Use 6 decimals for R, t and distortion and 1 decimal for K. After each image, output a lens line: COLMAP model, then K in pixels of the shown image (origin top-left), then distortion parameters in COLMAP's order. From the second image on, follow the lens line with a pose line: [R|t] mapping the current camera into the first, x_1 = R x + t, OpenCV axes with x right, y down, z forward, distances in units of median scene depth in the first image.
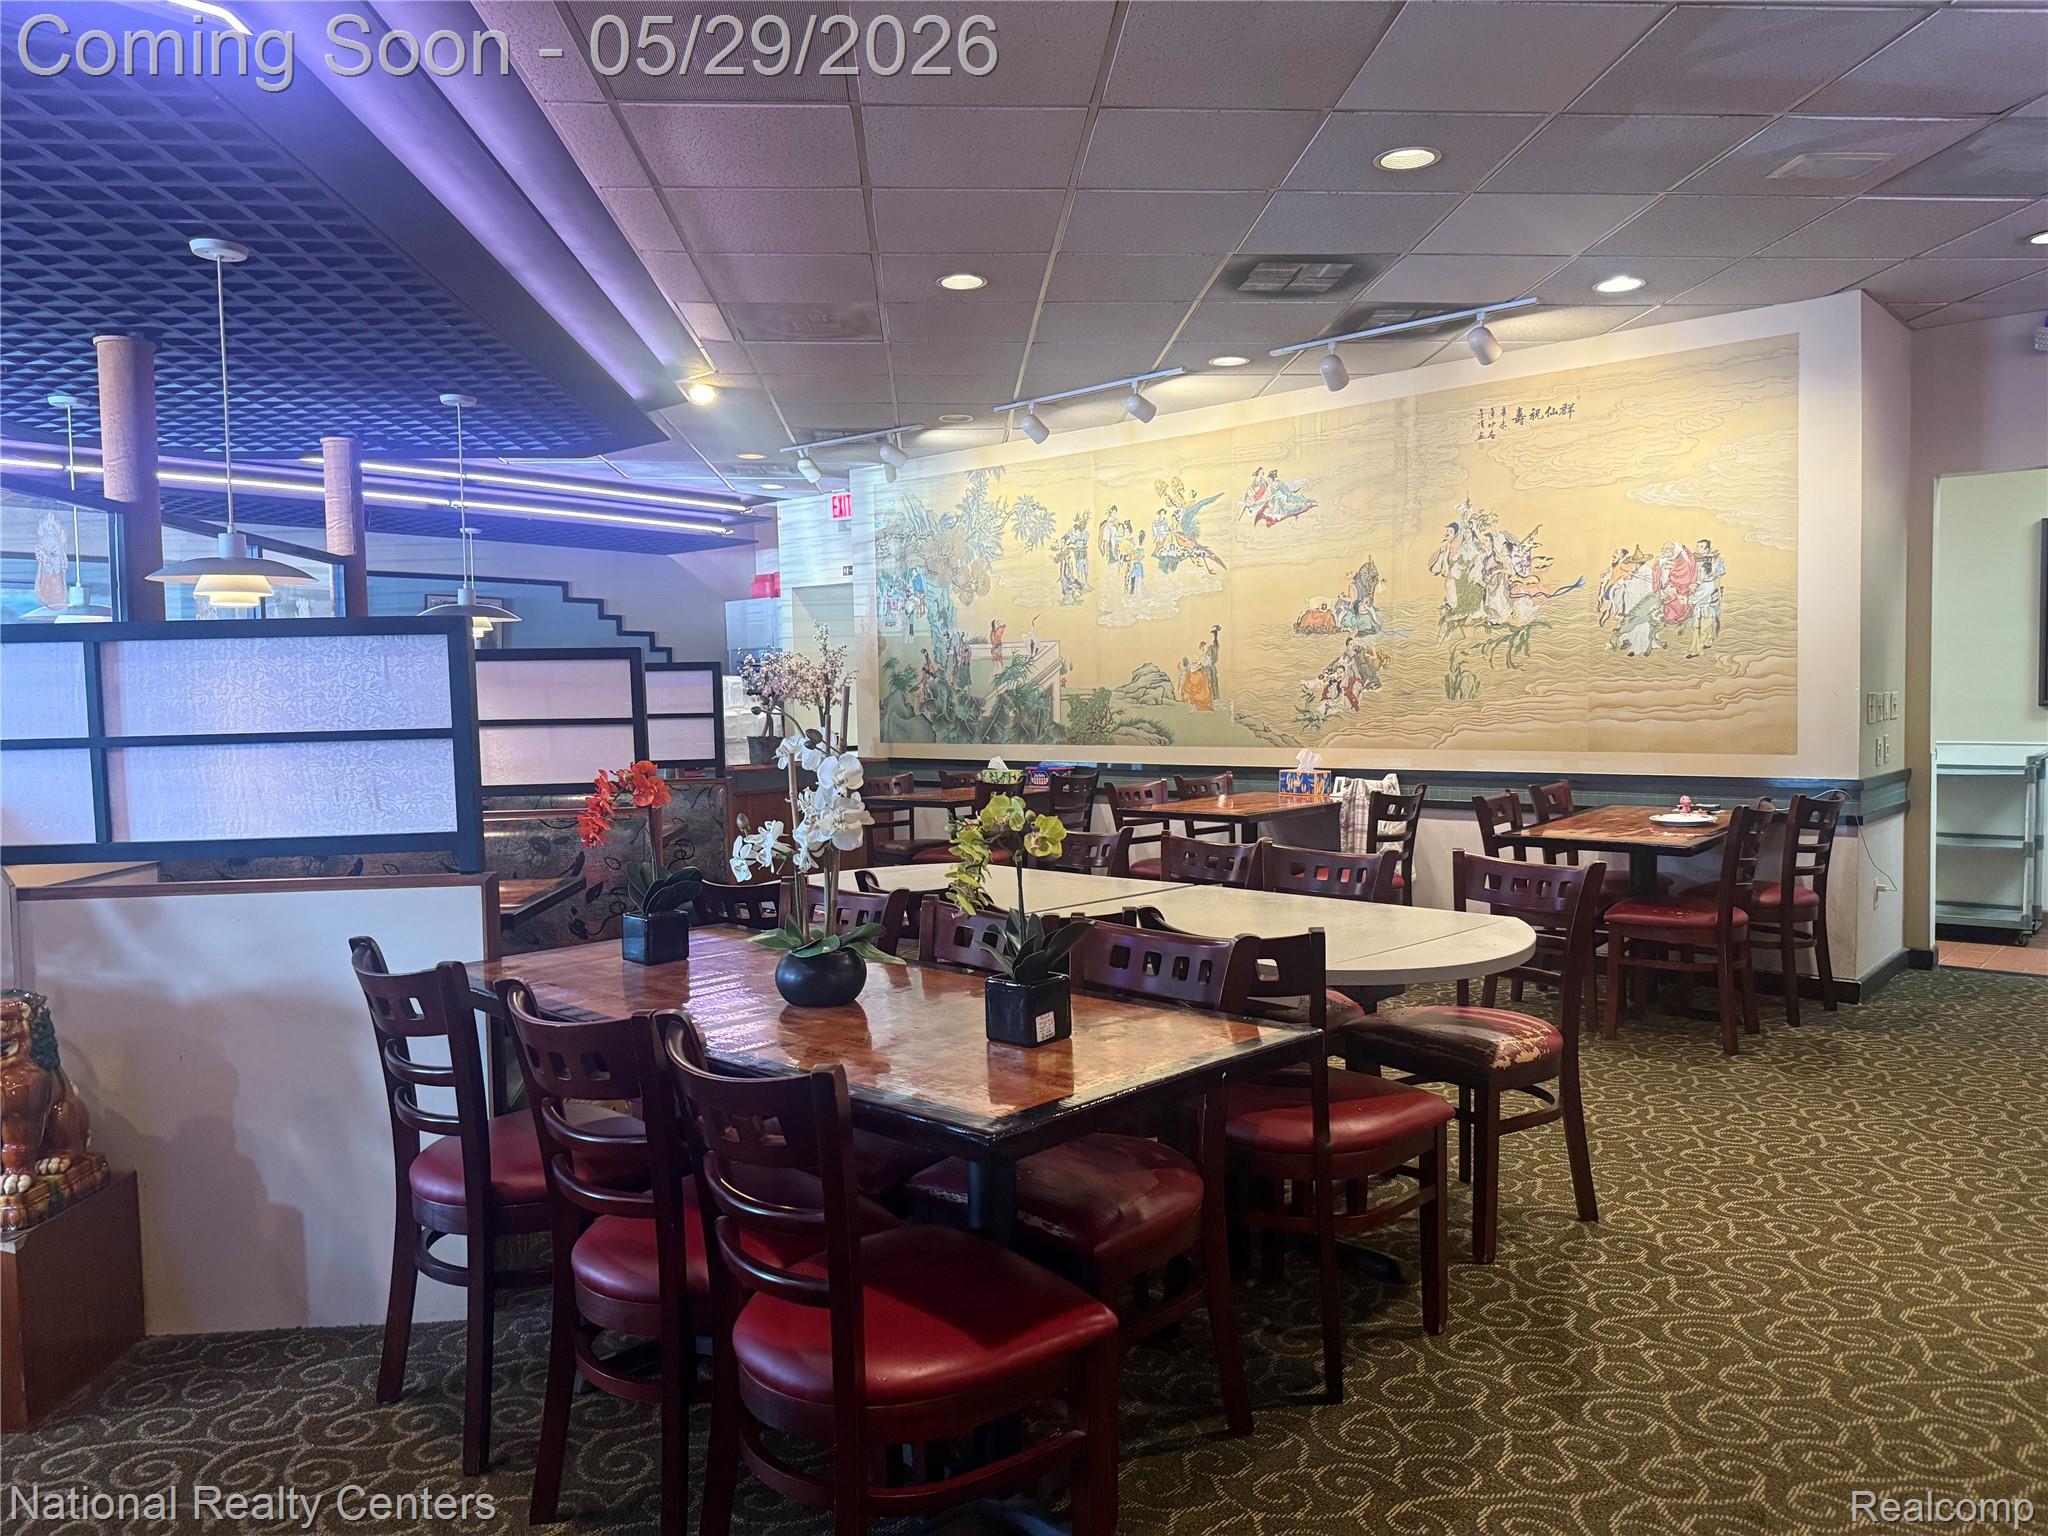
lens RADIAL K [[1458.8, 0, 1021.7], [0, 1458.8, 763.6], [0, 0, 1]] dist [0.053633, -0.055398]
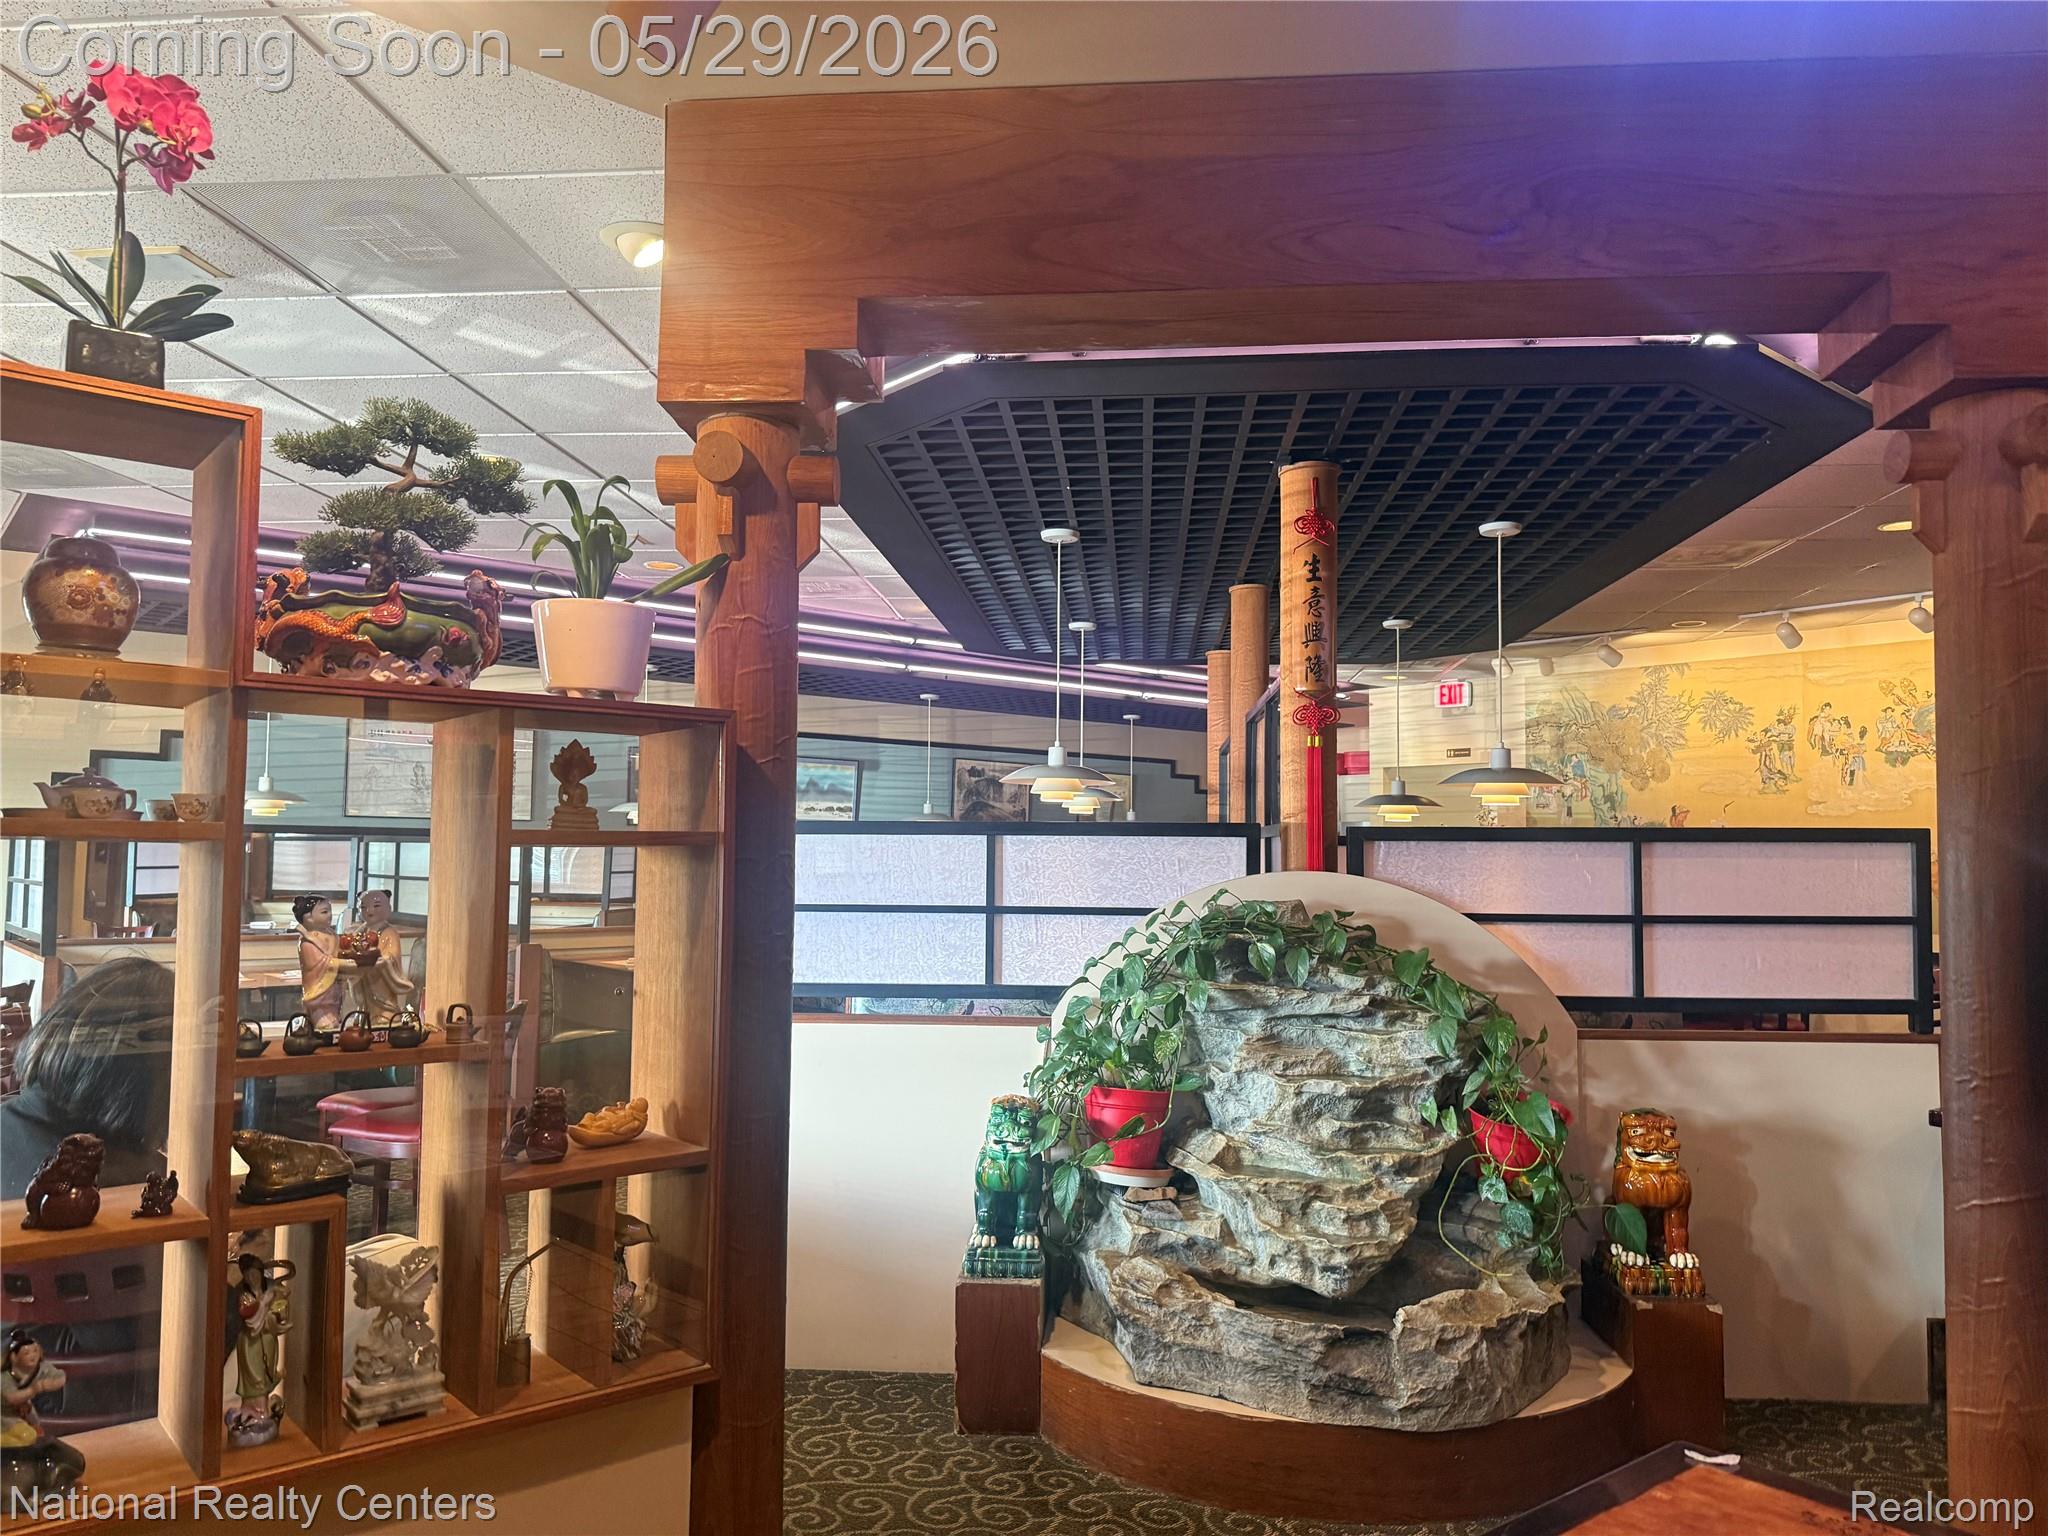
lens RADIAL K [[1458.8, 0, 1023.9], [0, 1458.8, 779.7], [0, 0, 1]] dist [0.053633, -0.055398]
pose [[0.989162, 0.019105, -0.145577, -0.341912], [-0.033343, 0.994823, -0.096000, 0.001954], [0.142990, 0.099814, 0.984678, -0.129977]]
